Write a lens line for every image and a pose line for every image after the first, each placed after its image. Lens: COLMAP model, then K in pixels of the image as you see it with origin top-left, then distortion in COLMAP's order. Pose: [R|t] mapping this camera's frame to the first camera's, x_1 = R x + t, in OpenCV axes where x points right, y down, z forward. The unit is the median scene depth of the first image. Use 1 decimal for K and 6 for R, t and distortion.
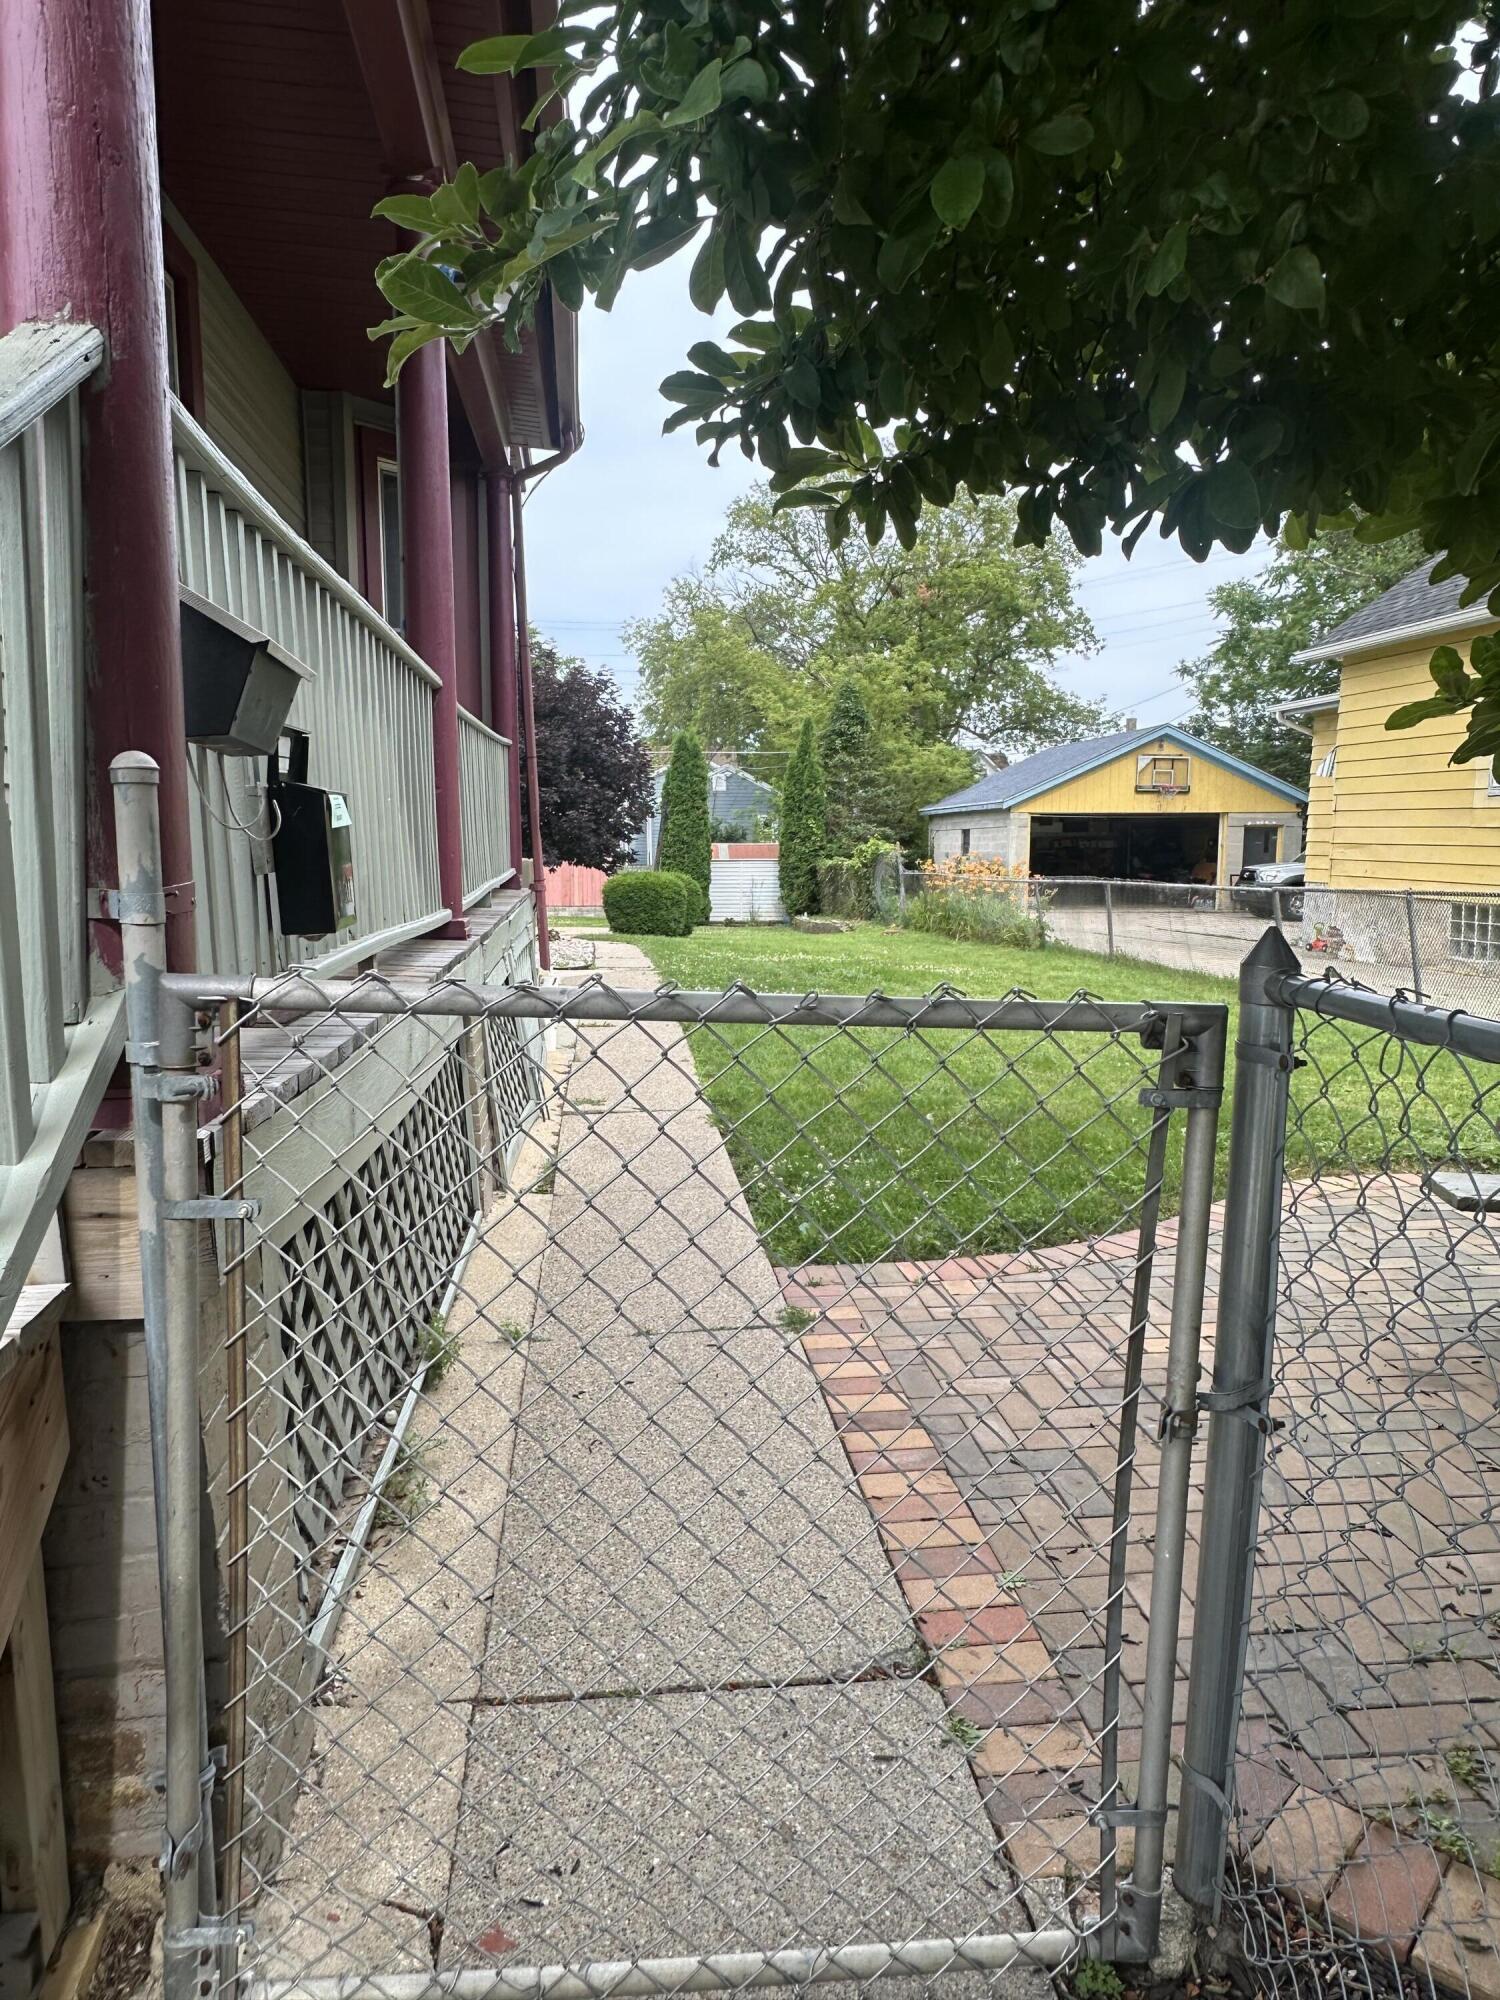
lens RADIAL K [[1296.7, 0, 700.7], [0, 1296.7, 1005.2], [0, 0, 1]] dist [-0.014567, 0.010174]
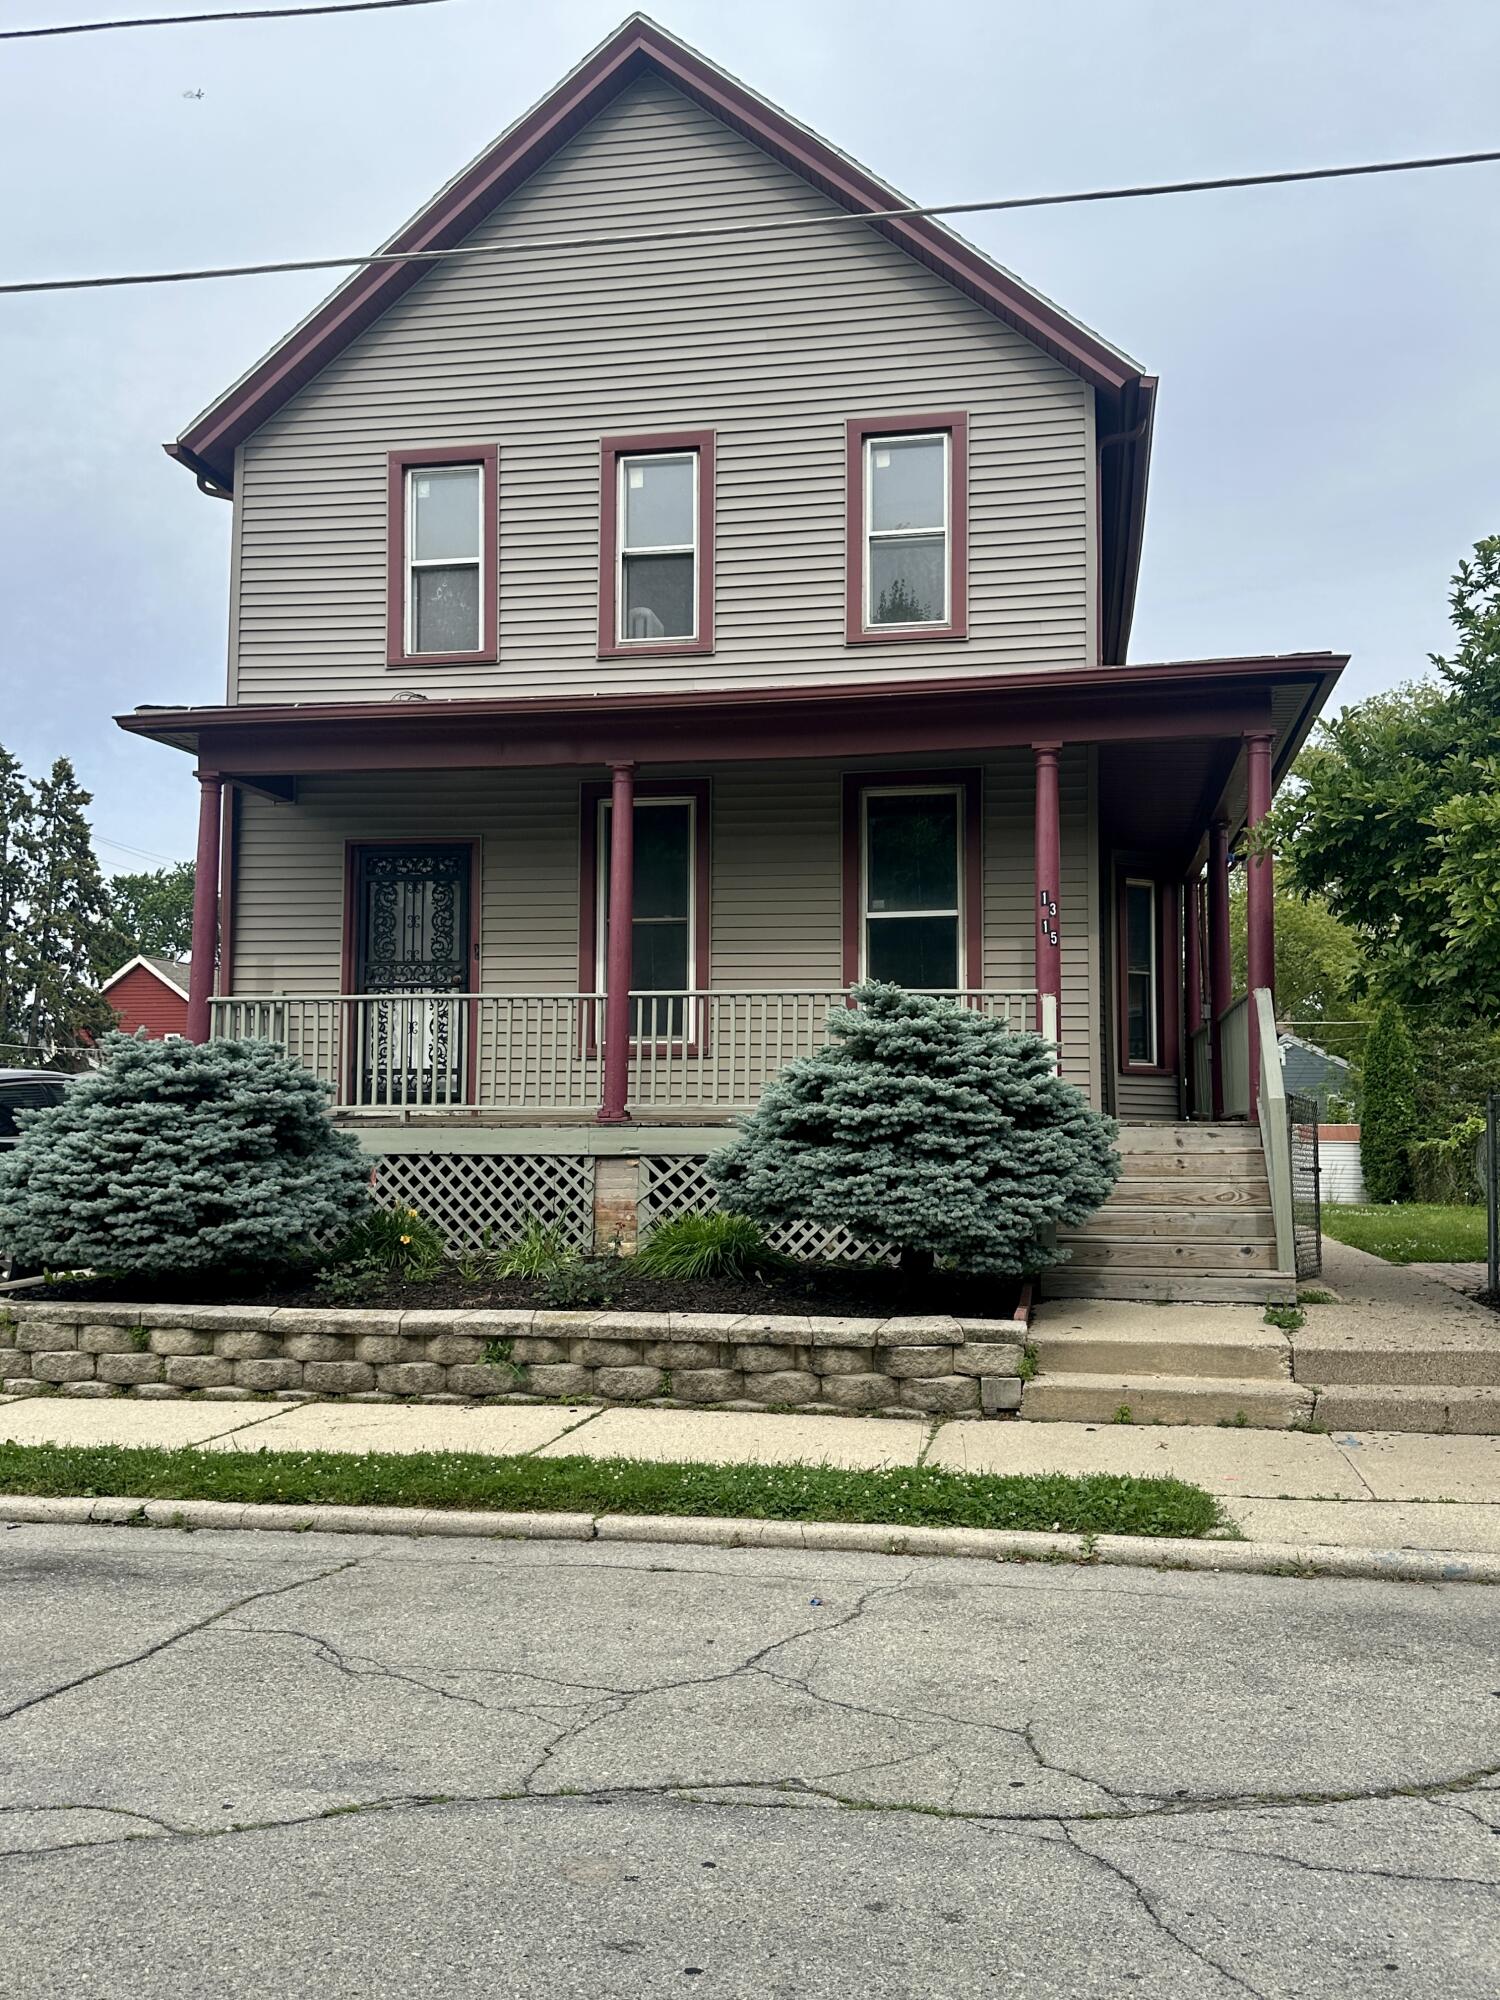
lens RADIAL K [[1754.0, 0, 745.3], [0, 1754.0, 989.4], [0, 0, 1]] dist [0.123912, -0.133450]
pose [[0.964633, -0.014928, -0.263173, -0.024342], [-0.039739, 0.978749, -0.201174, 0.047449], [0.260584, 0.204518, 0.943540, -0.282178]]
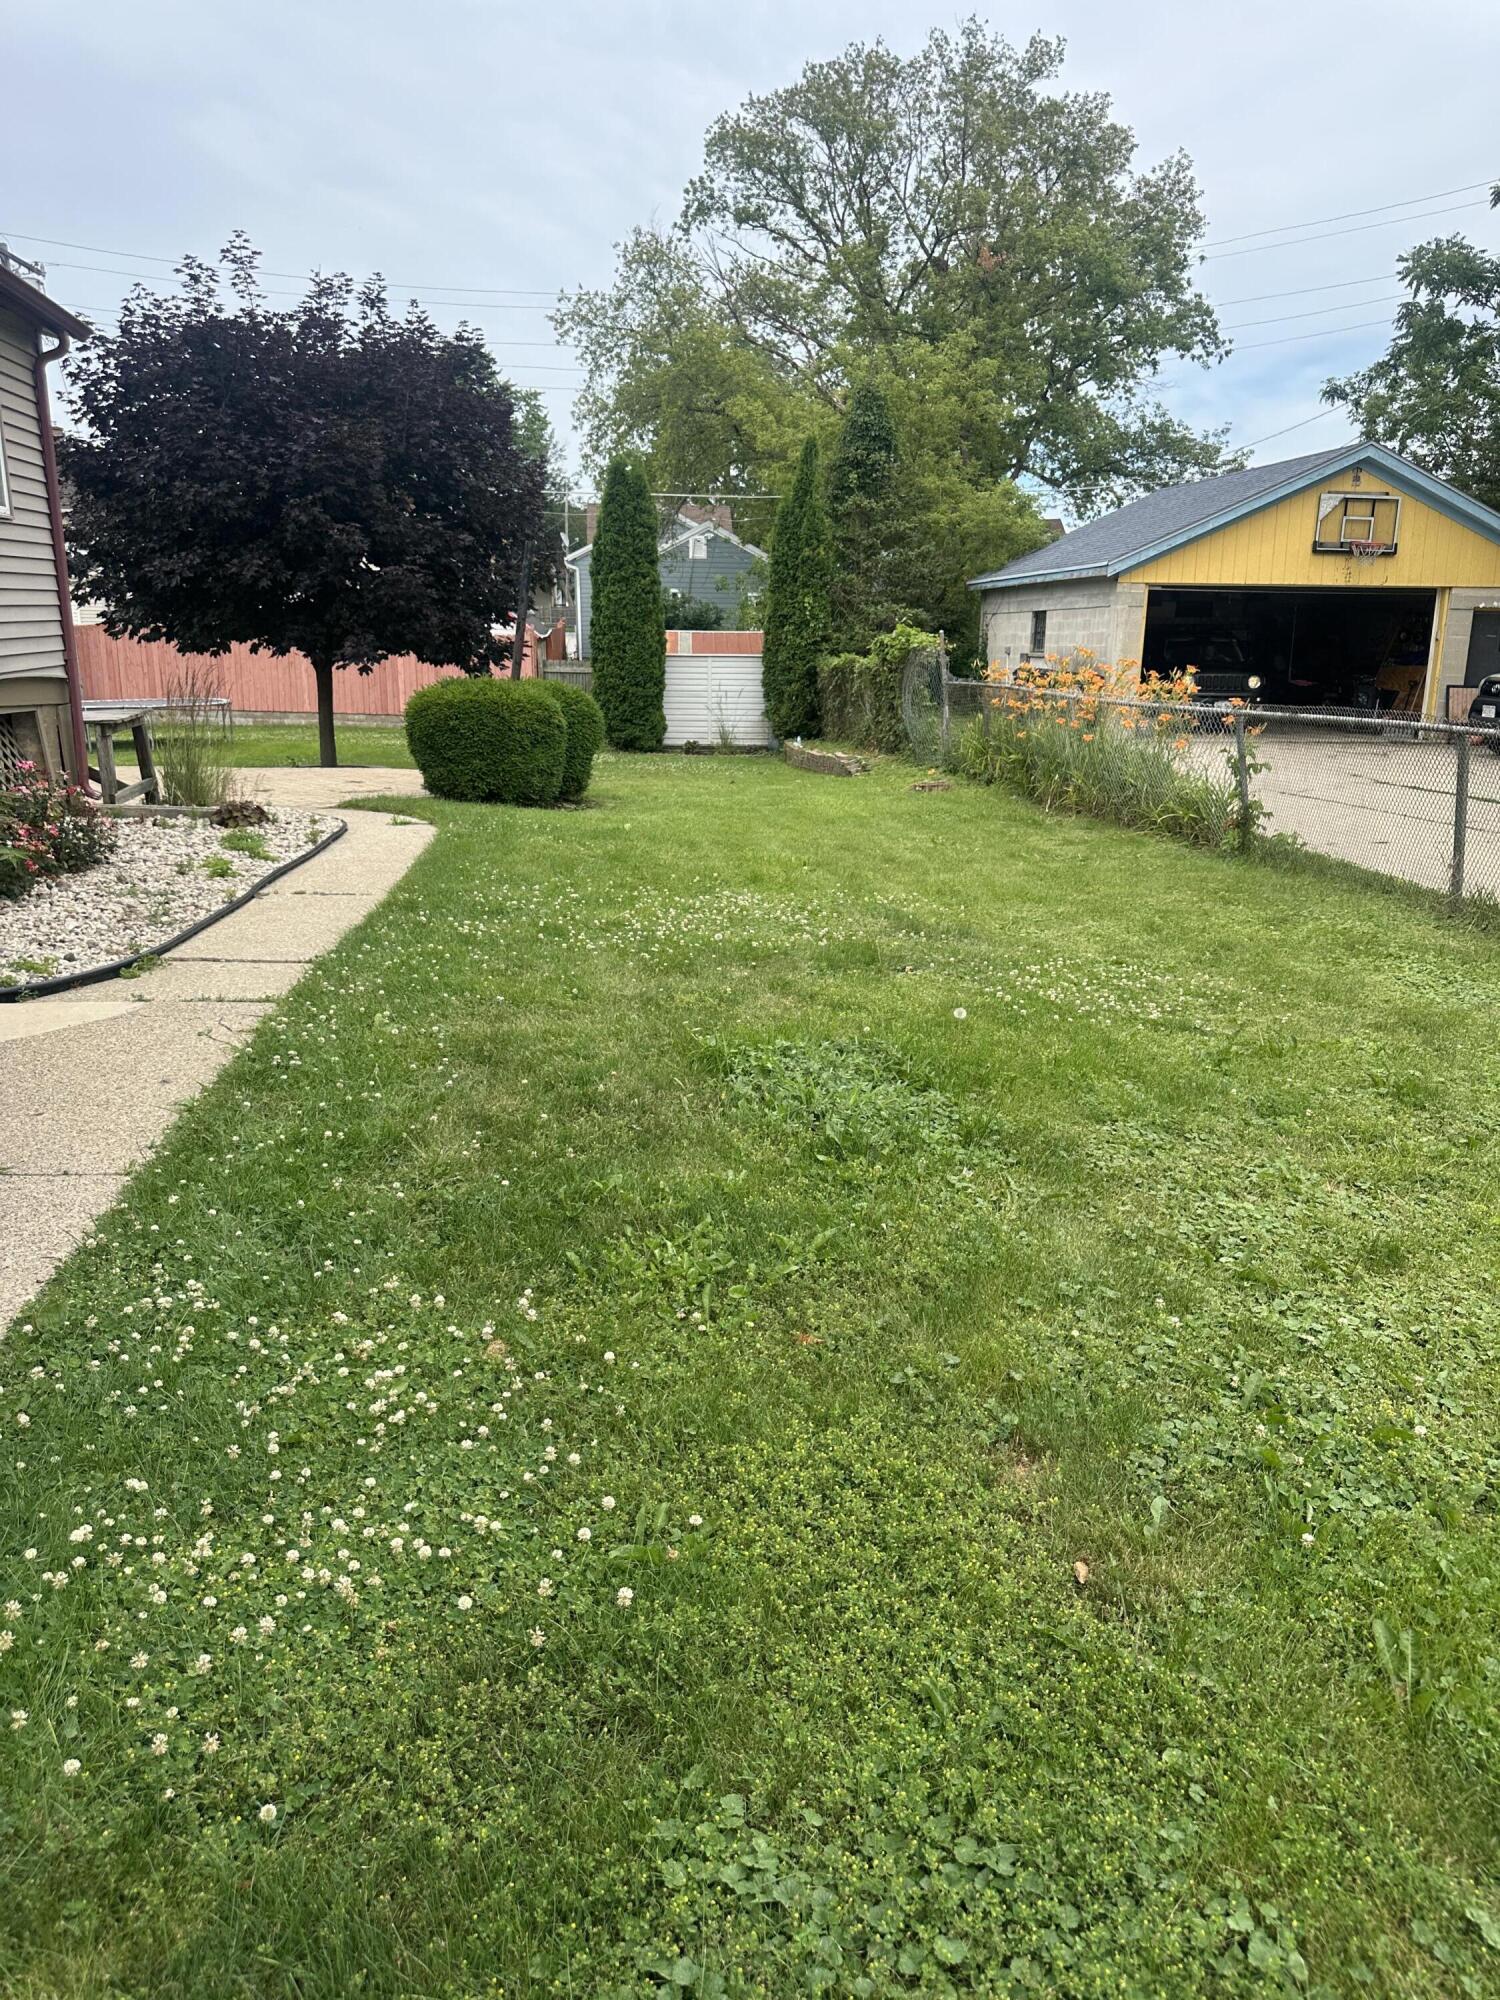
lens RADIAL K [[1391.7, 0, 745.3], [0, 1391.7, 1009.3], [0, 0, 1]] dist [0.042413, -0.029829]
pose [[0.999540, 0.005367, 0.029846, 0.030125], [-0.009458, 0.990291, 0.138690, -0.029272], [-0.028812, -0.138909, 0.989886, 0.243698]]
